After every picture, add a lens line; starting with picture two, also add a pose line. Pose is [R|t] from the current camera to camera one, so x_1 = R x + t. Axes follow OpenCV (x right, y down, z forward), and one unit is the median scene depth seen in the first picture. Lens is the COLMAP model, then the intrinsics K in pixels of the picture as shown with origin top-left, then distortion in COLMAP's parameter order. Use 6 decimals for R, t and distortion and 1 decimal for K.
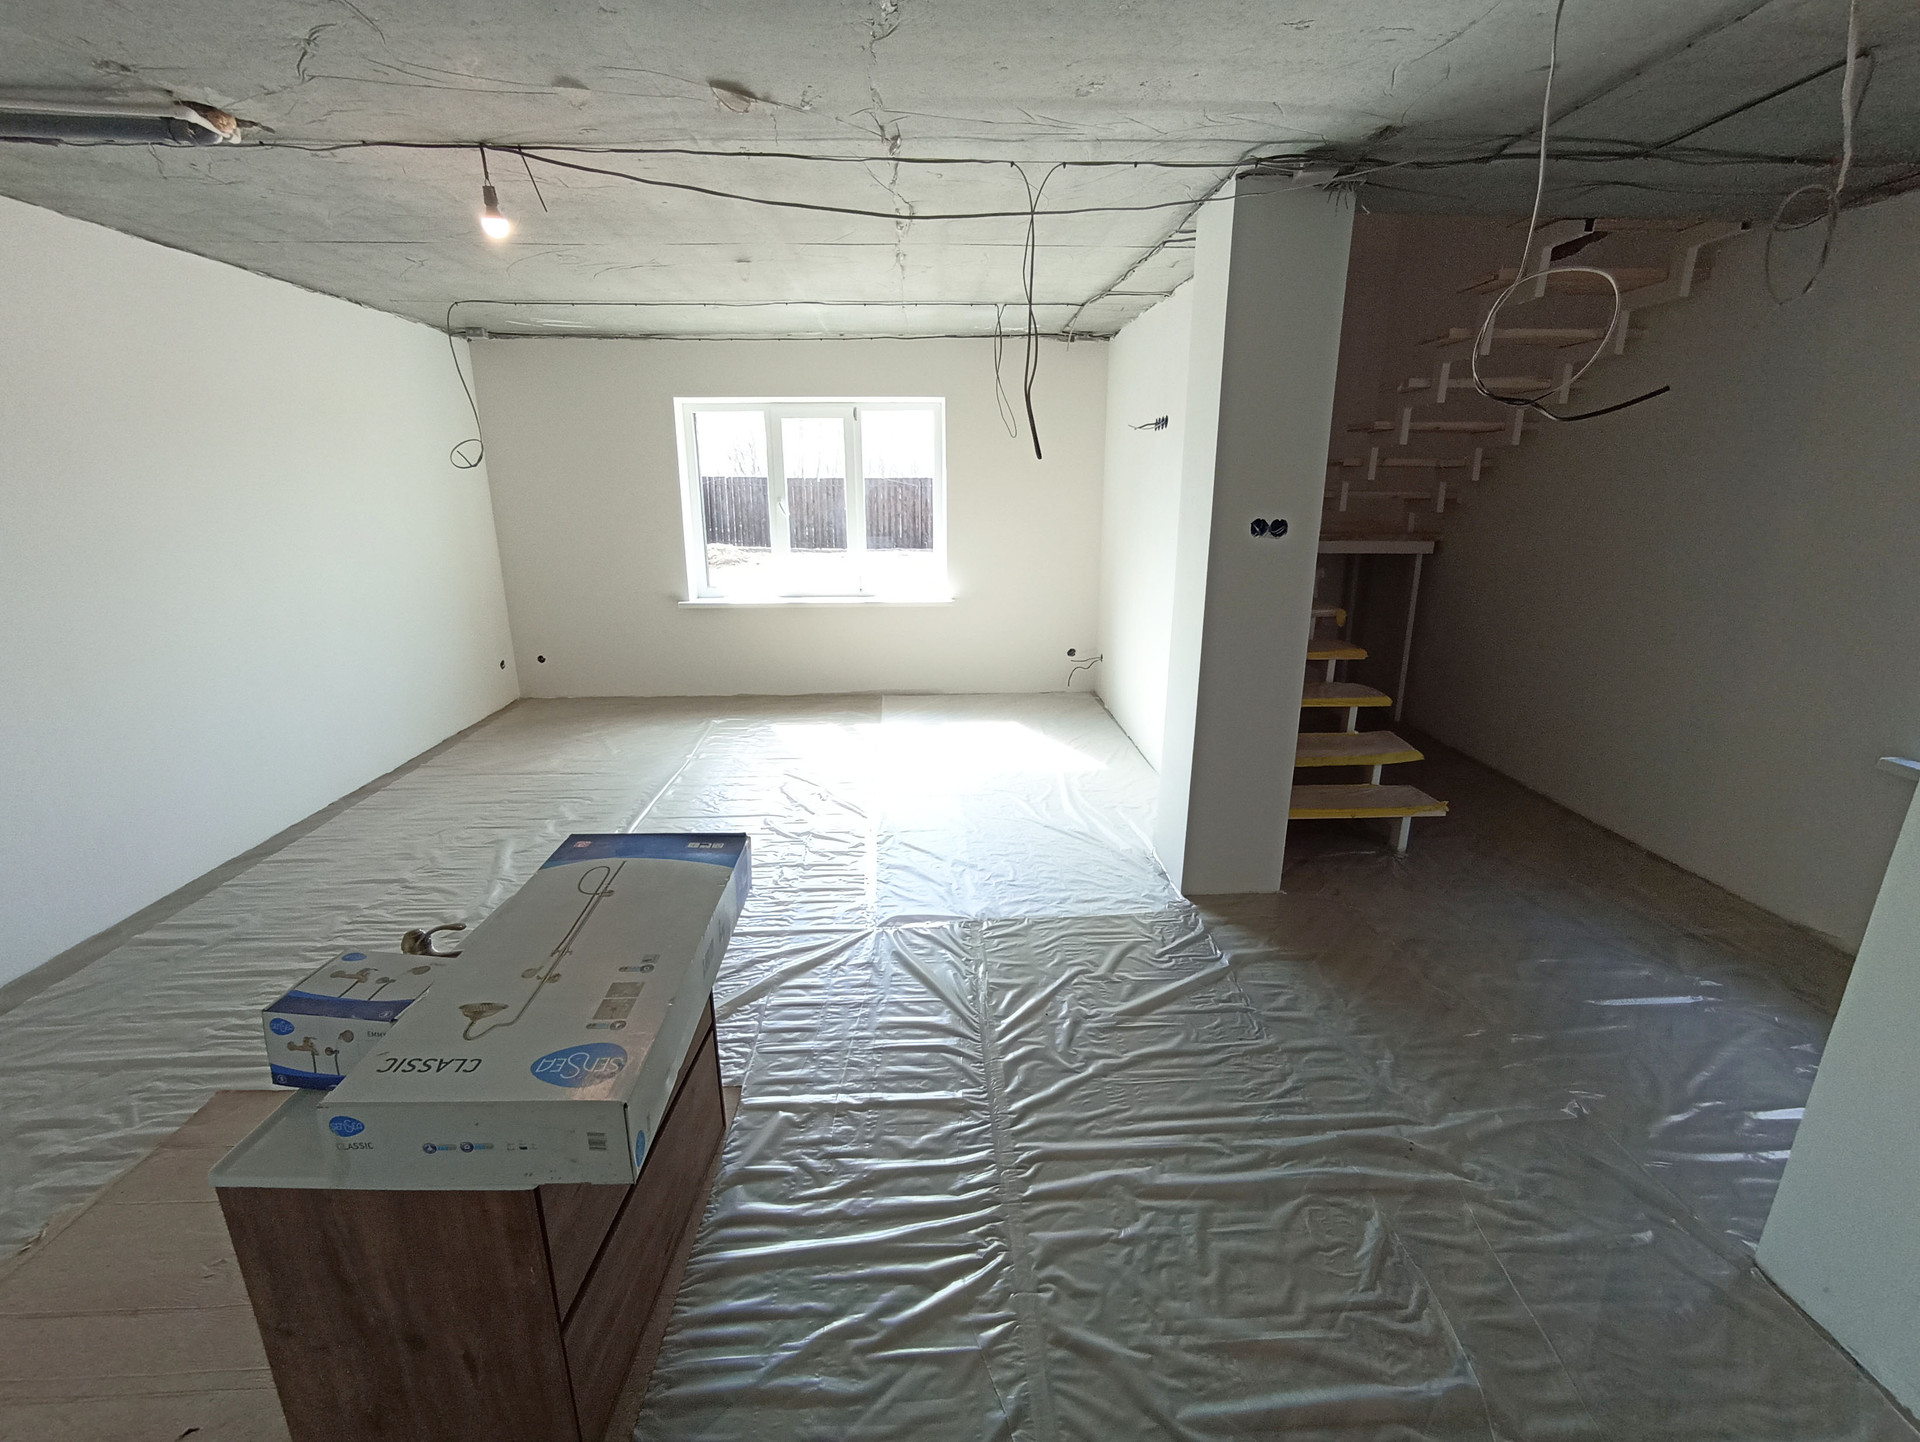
lens RADIAL K [[831.9, 0, 966.8], [0, 831.9, 722.6], [0, 0, 1]] dist [-0.019019, 0.011560]
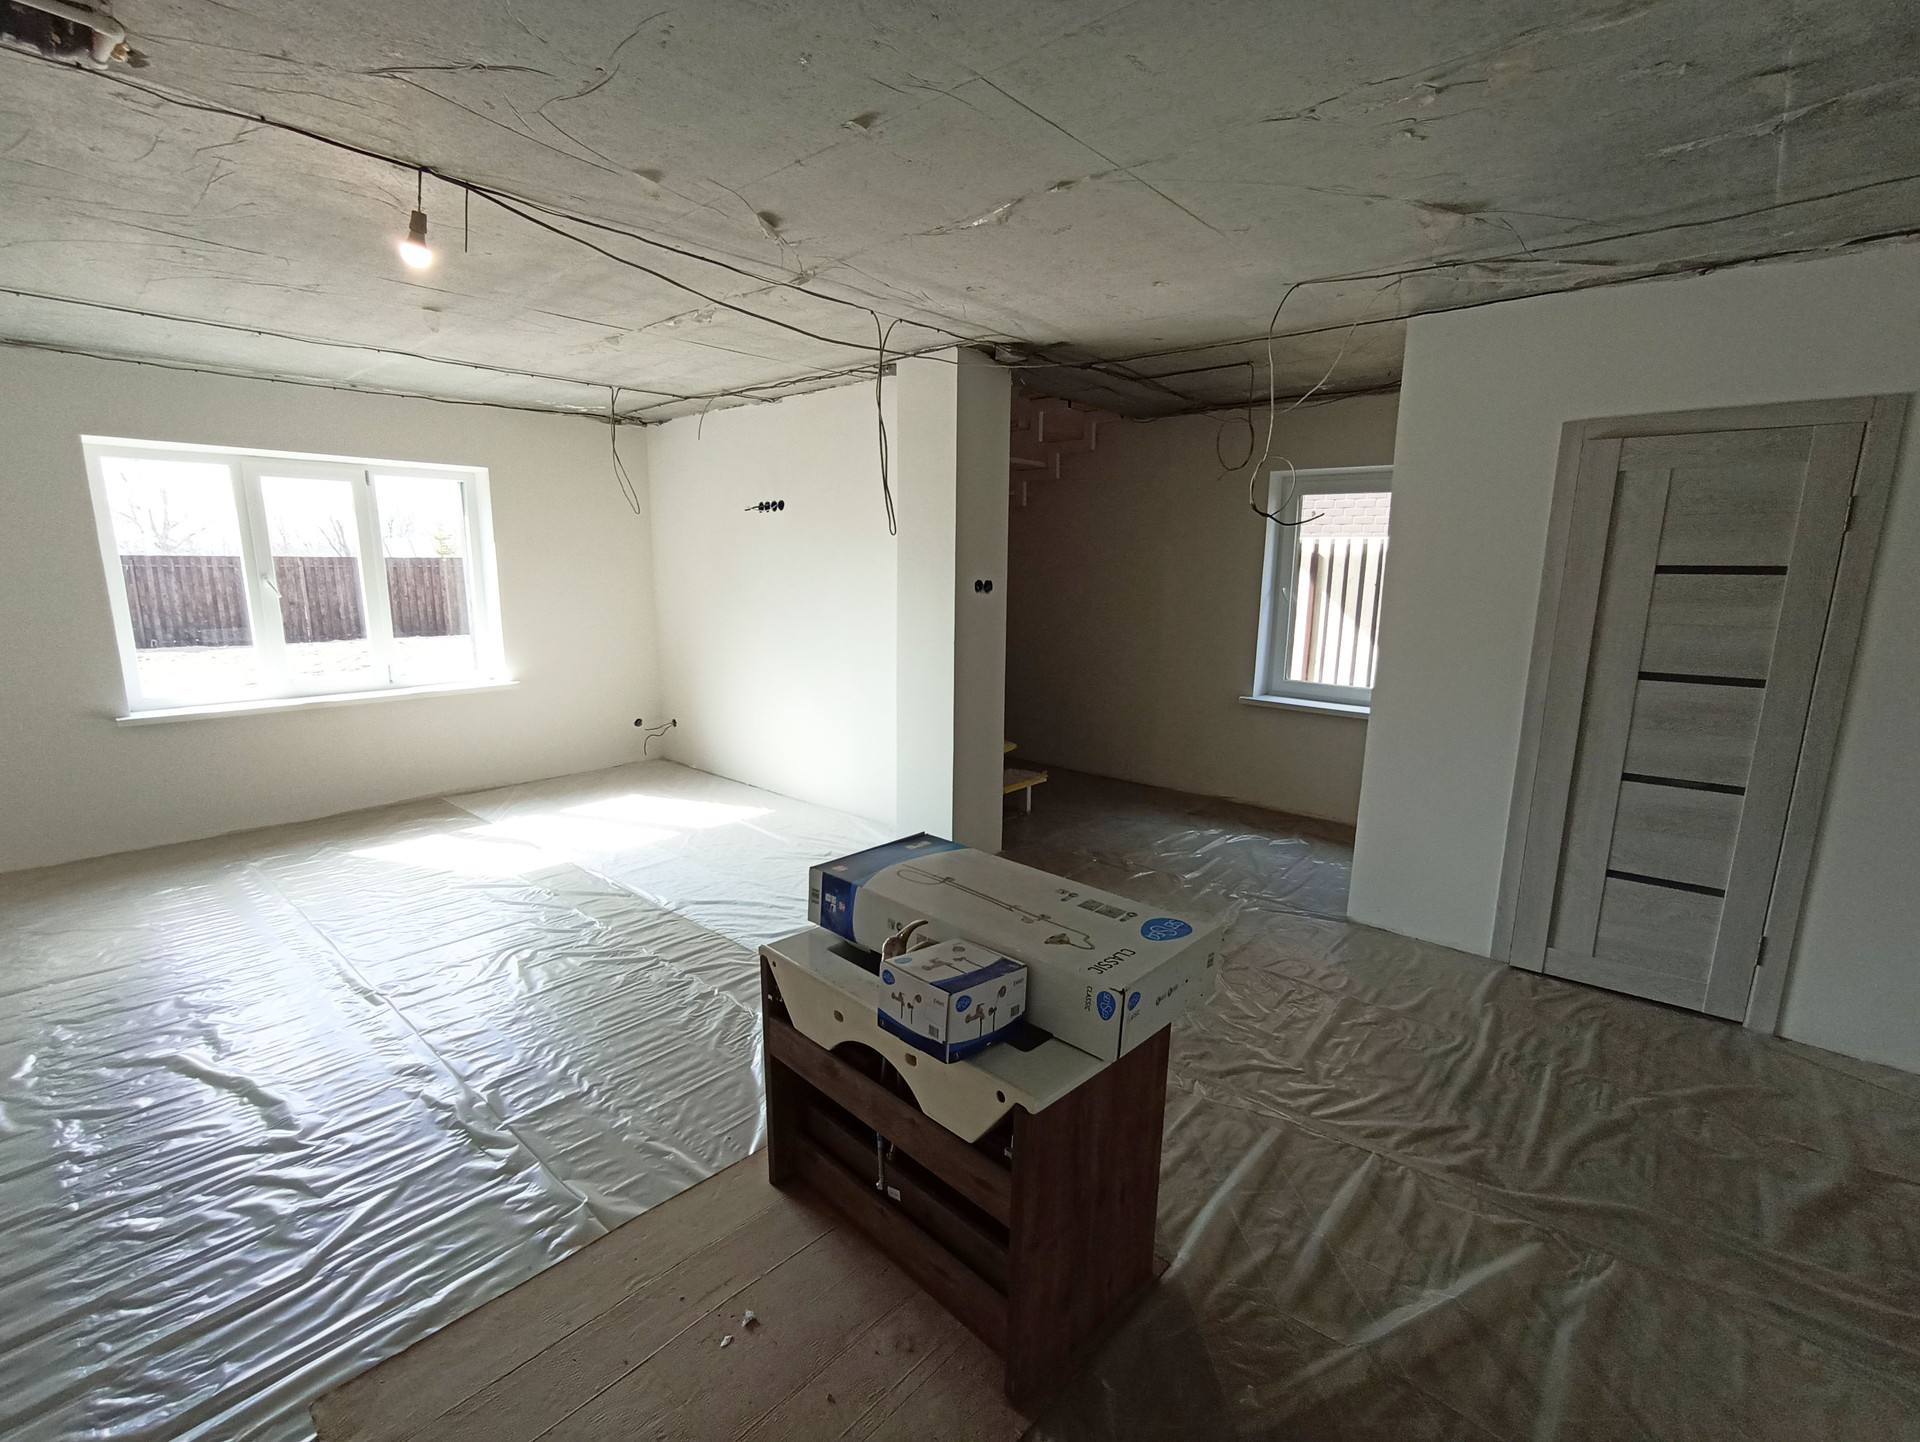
lens RADIAL K [[831.9, 0, 966.8], [0, 831.9, 722.6], [0, 0, 1]] dist [-0.019019, 0.011560]
pose [[0.699954, -0.134438, 0.701420, -0.681984], [0.199606, 0.979810, -0.011394, 0.000918], [-0.685727, 0.147983, 0.712657, 0.052228]]
